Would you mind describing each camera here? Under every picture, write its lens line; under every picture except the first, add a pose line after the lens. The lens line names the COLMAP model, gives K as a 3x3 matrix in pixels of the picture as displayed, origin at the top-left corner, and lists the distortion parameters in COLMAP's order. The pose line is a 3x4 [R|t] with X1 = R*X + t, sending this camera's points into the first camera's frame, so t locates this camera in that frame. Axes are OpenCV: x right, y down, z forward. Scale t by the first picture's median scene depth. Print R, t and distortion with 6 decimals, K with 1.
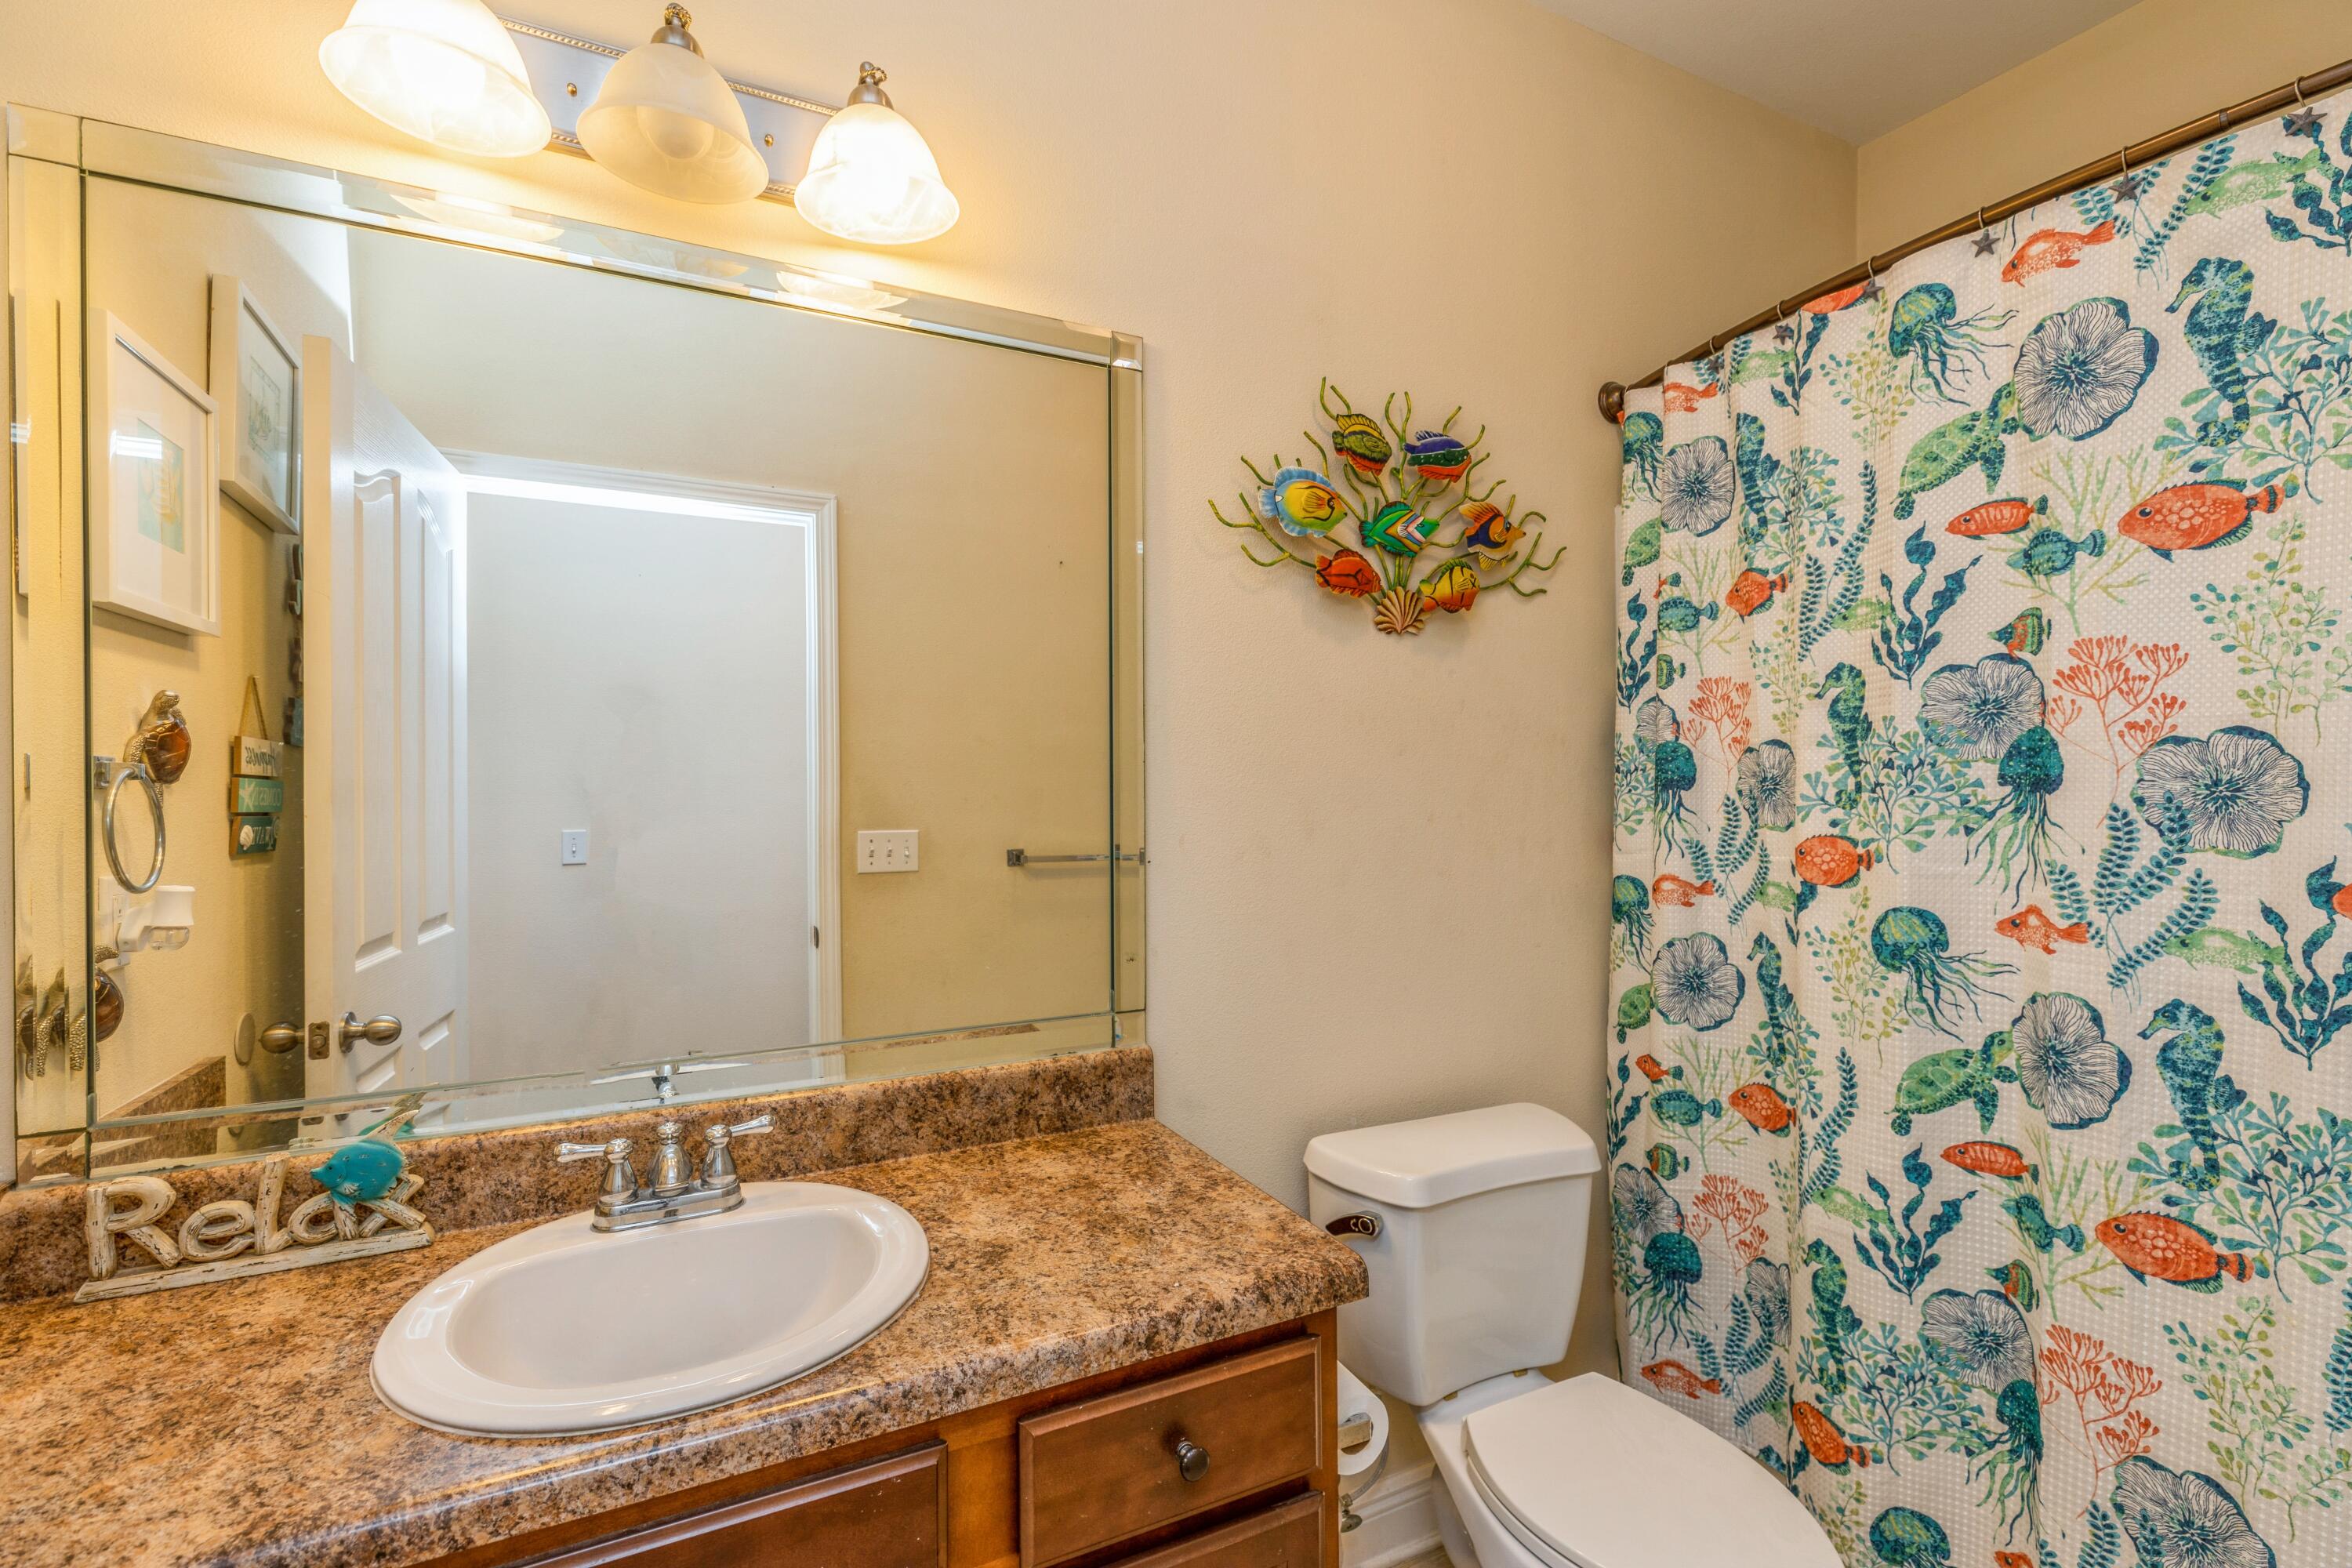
lens RADIAL K [[1053.9, 0, 1189.7], [0, 1053.9, 791.4], [0, 0, 1]] dist [0.004124, 0.000023]
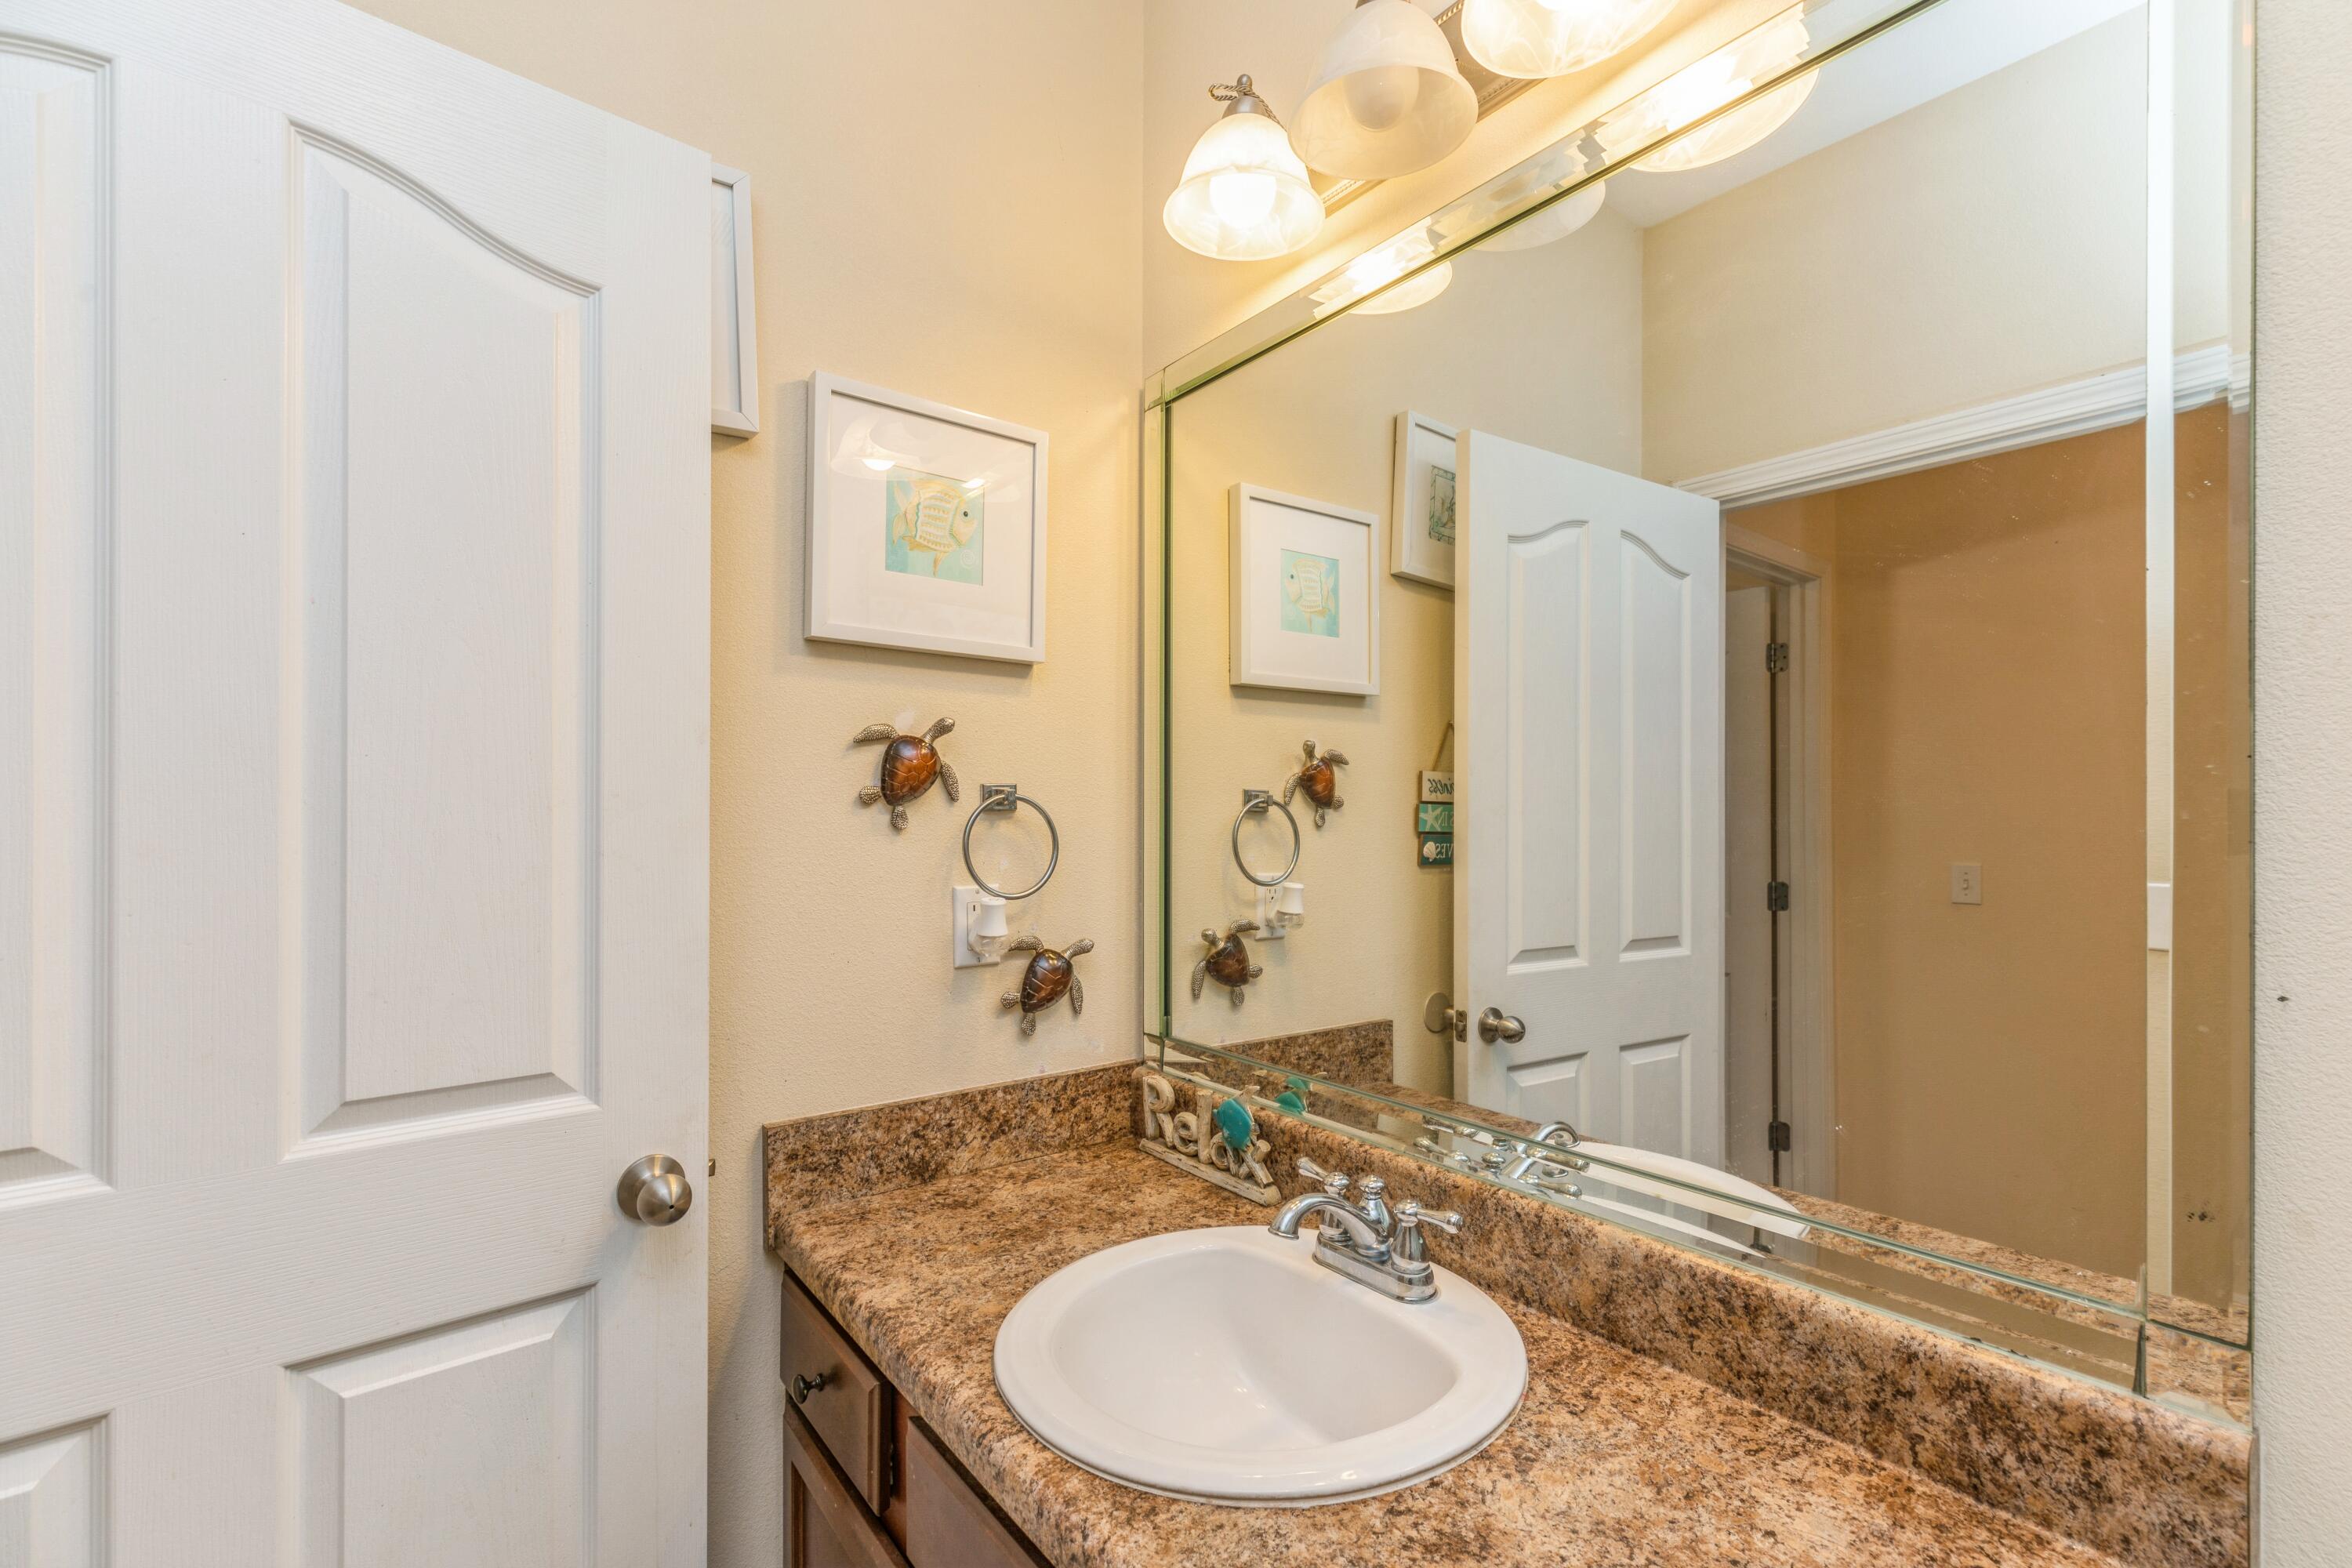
lens RADIAL K [[1045.3, 0, 1176.2], [0, 1045.3, 815.3], [0, 0, 1]] dist [-0.000117, -0.000141]
pose [[0.190329, 0.008480, -0.981684, 0.344287], [-0.008375, 0.999940, 0.007014, -0.007069], [0.981685, 0.006886, 0.190389, 0.605429]]
